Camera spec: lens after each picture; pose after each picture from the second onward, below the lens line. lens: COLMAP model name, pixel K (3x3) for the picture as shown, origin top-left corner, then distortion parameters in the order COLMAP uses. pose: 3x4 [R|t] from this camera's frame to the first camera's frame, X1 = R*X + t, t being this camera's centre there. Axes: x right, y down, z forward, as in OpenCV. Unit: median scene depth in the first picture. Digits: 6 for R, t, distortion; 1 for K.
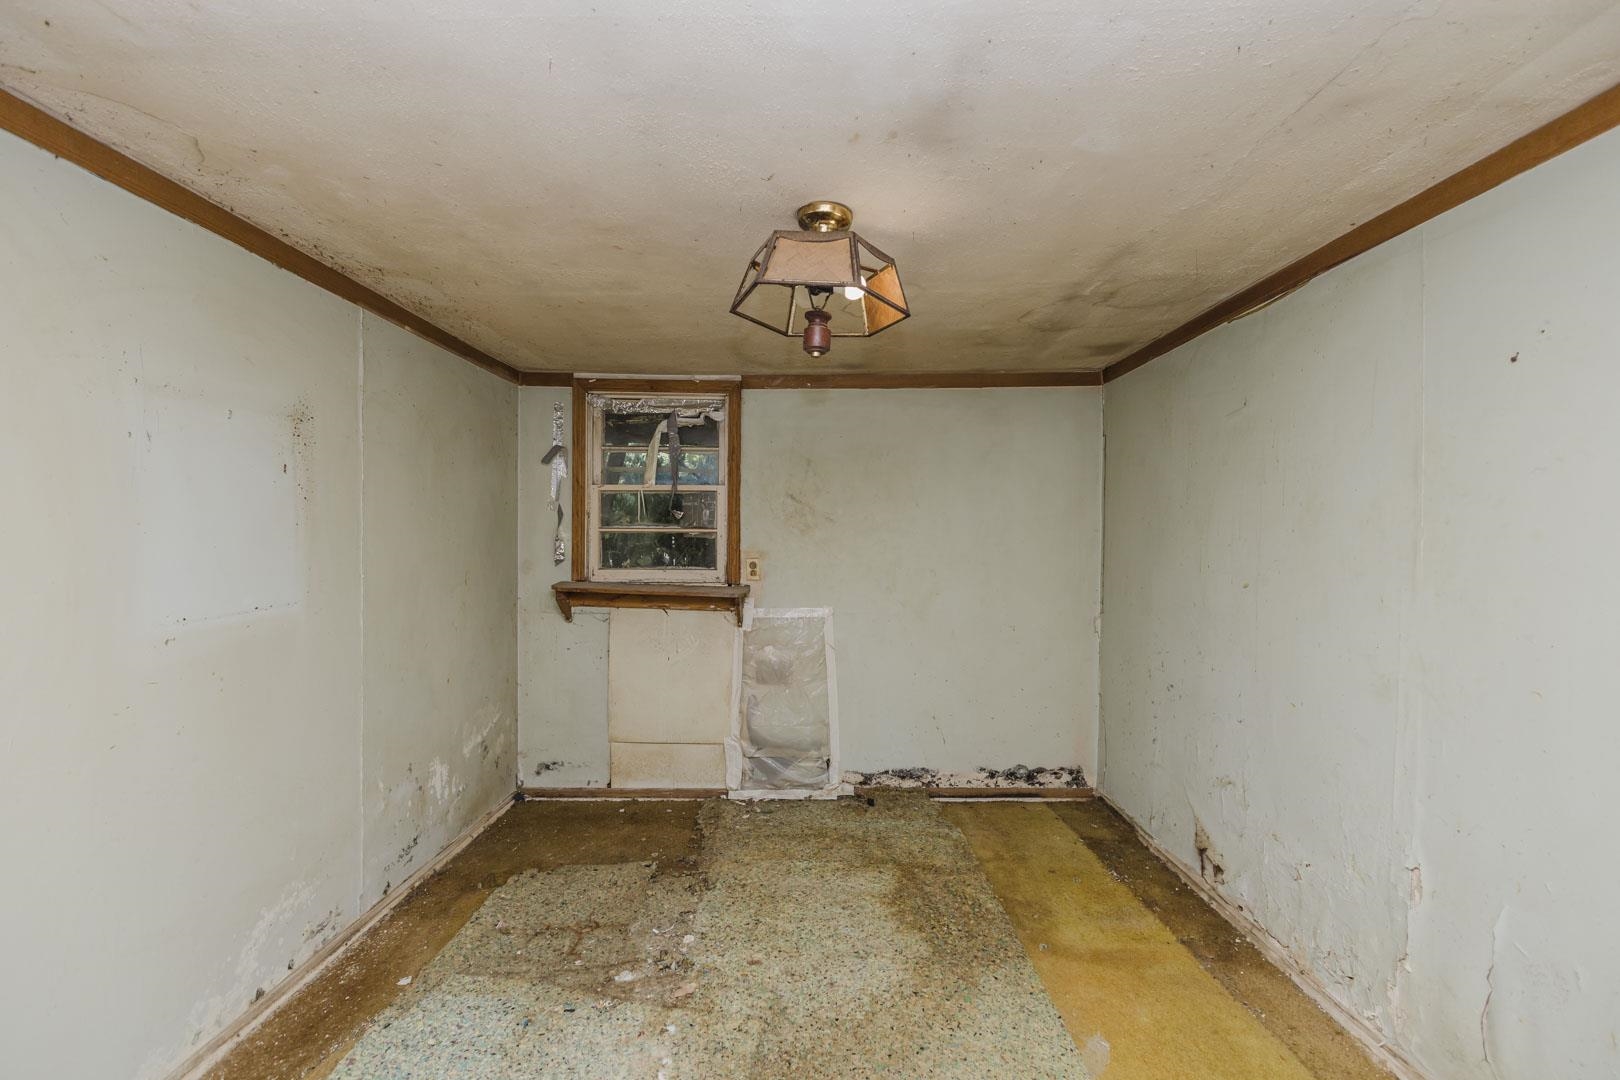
lens RADIAL K [[690.5, 0, 812.7], [0, 690.5, 536.2], [0, 0, 1]] dist [0.001846, 0.000496]
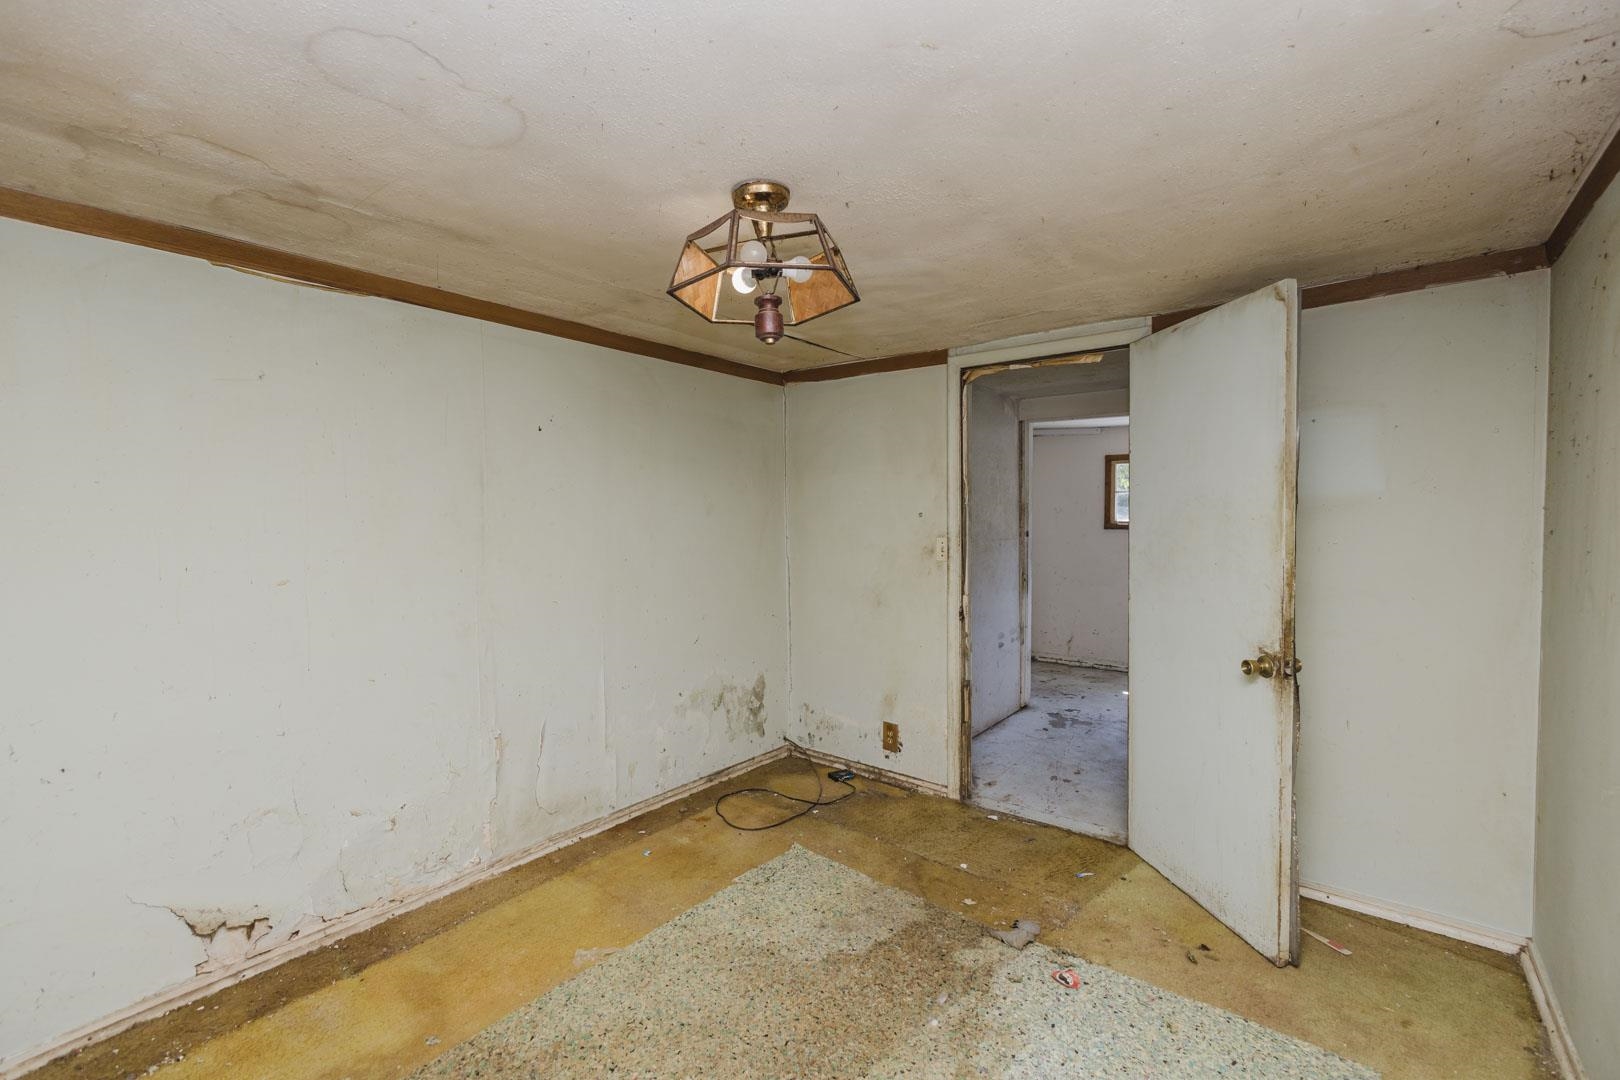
lens RADIAL K [[690.5, 0, 812.5], [0, 690.5, 535.1], [0, 0, 1]] dist [0.001846, 0.000496]
pose [[-0.778613, -0.013602, 0.627357, -0.502222], [0.006301, 0.999545, 0.029491, -0.013352], [-0.627473, 0.026914, -0.778173, 1.322632]]
